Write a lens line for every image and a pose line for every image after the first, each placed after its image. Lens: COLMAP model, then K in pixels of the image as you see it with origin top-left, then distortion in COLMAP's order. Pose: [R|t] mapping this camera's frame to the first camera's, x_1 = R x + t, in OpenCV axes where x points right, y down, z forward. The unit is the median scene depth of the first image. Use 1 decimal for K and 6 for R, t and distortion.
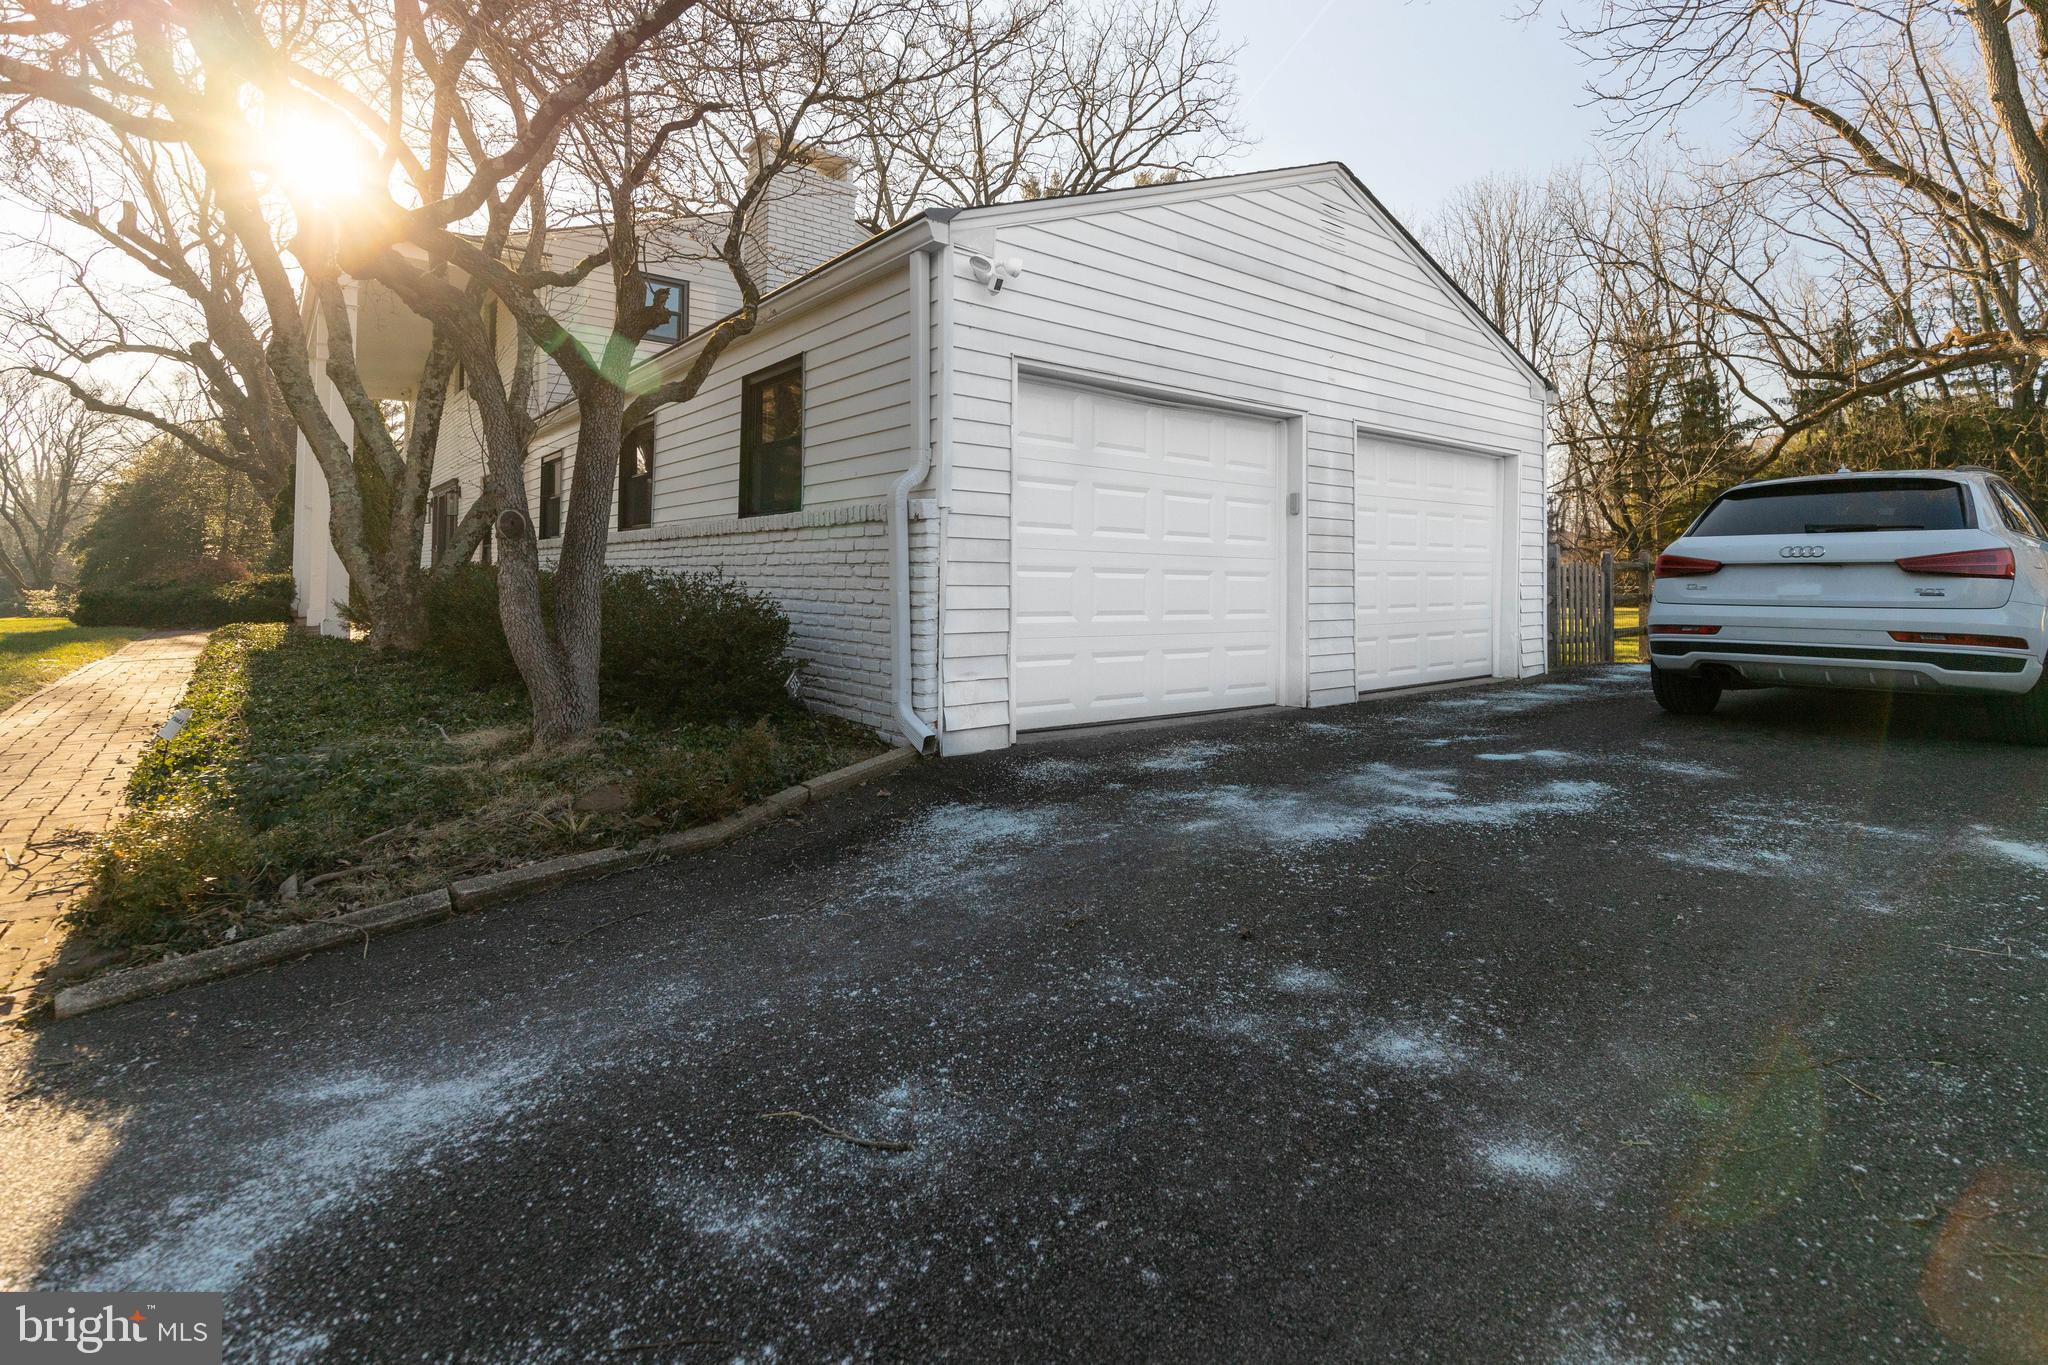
lens RADIAL K [[953.8, 0, 1029.0], [0, 953.8, 573.2], [0, 0, 1]] dist [0.013992, -0.001092]
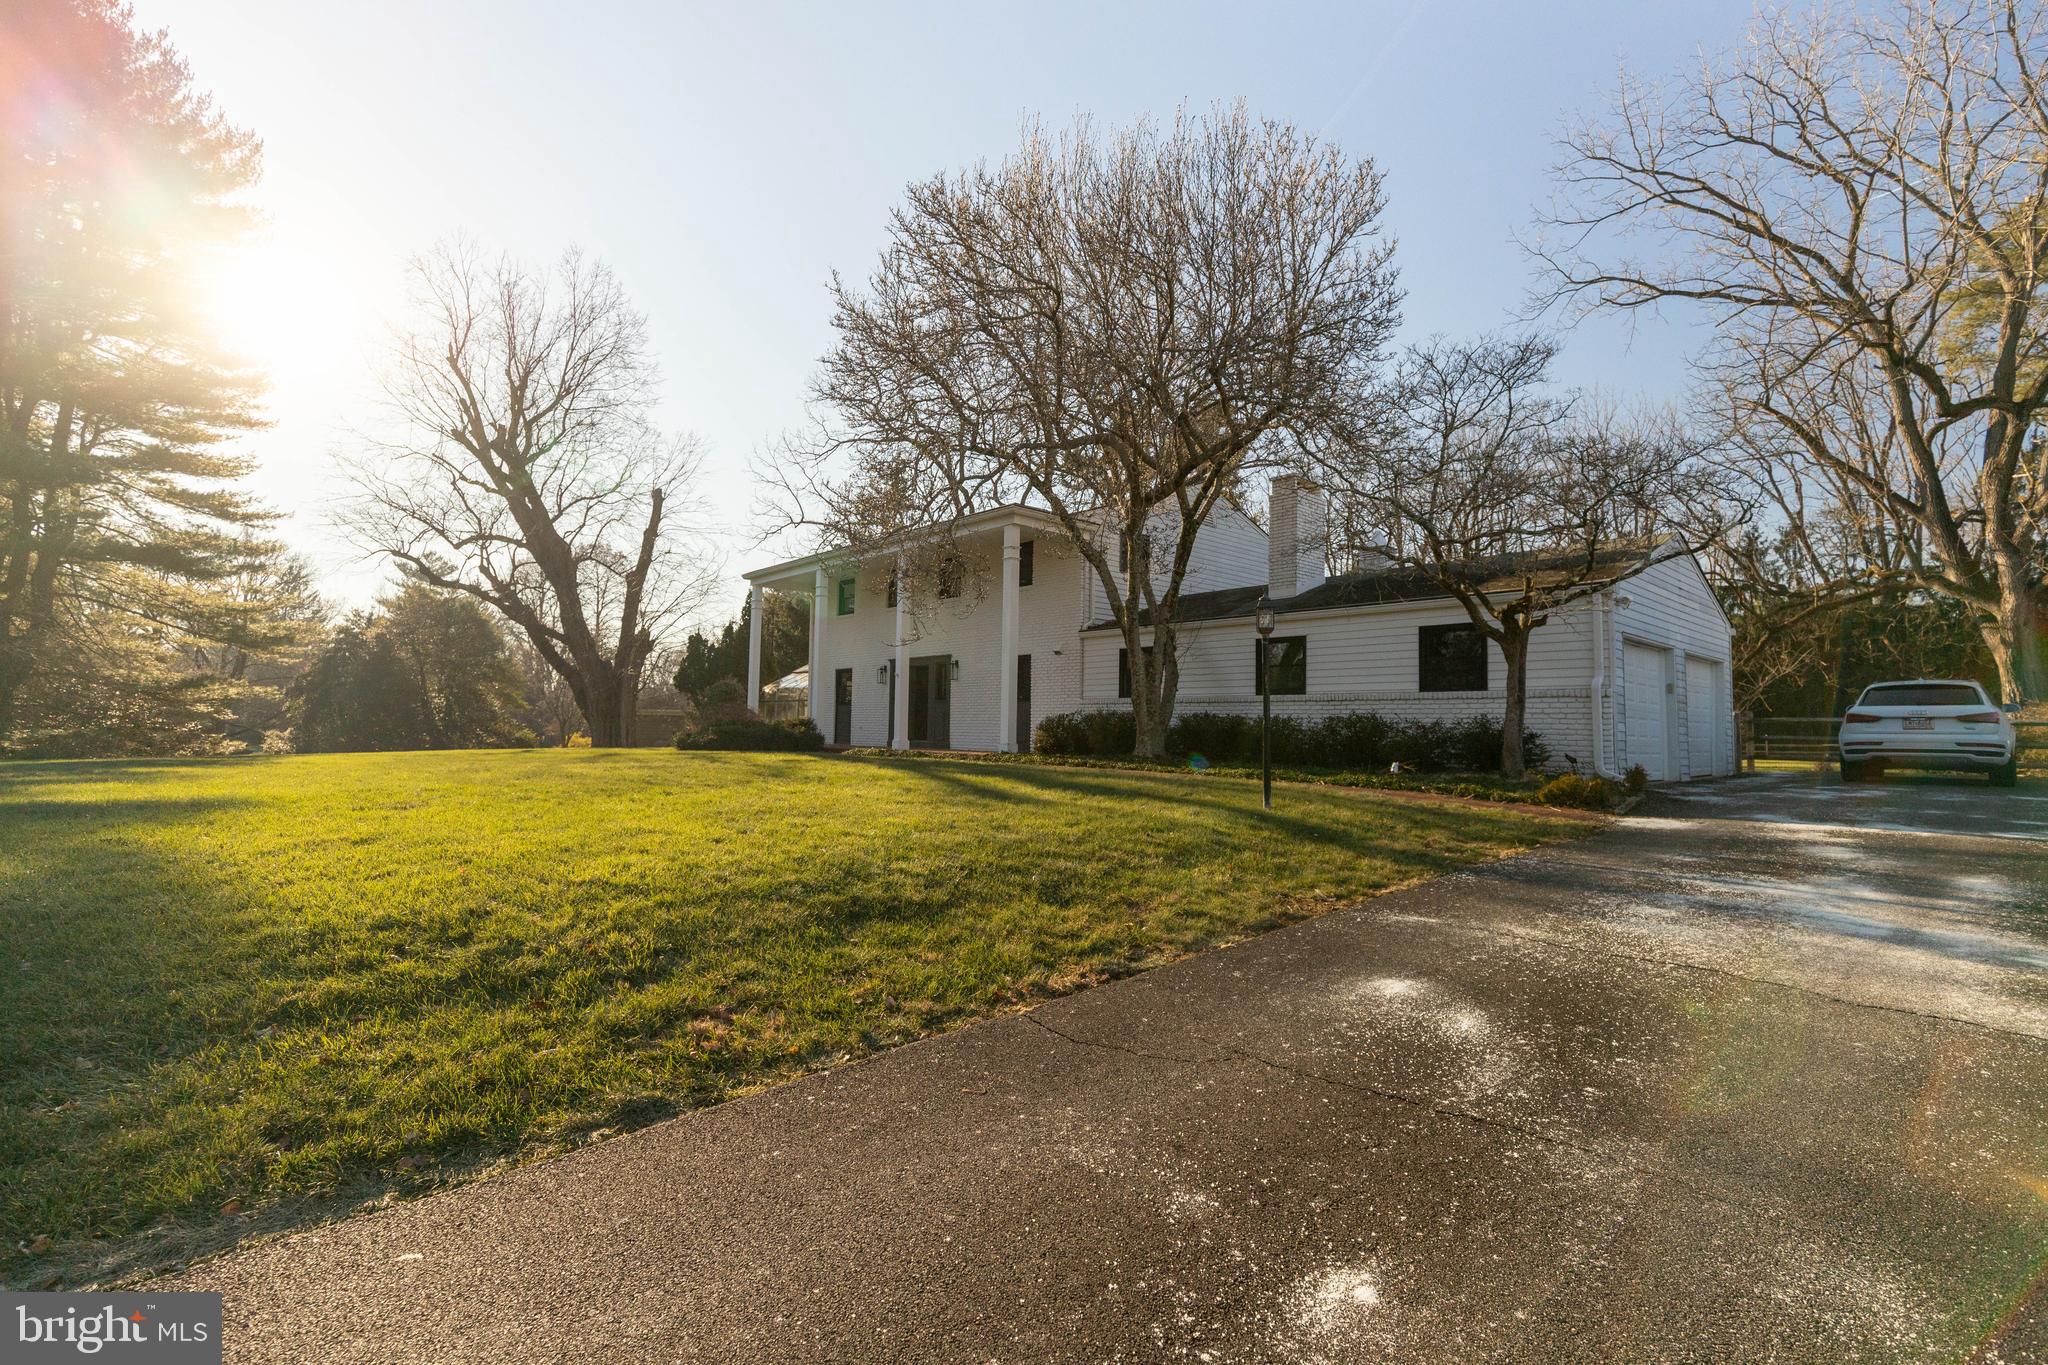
lens RADIAL K [[953.8, 0, 975.7], [0, 953.8, 692.6], [0, 0, 1]] dist [0.013992, -0.001092]
pose [[0.997923, 0.012300, 0.063237, -1.429985], [-0.009986, 0.999273, -0.036783, 0.033674], [-0.063643, 0.036075, 0.997320, -1.083893]]
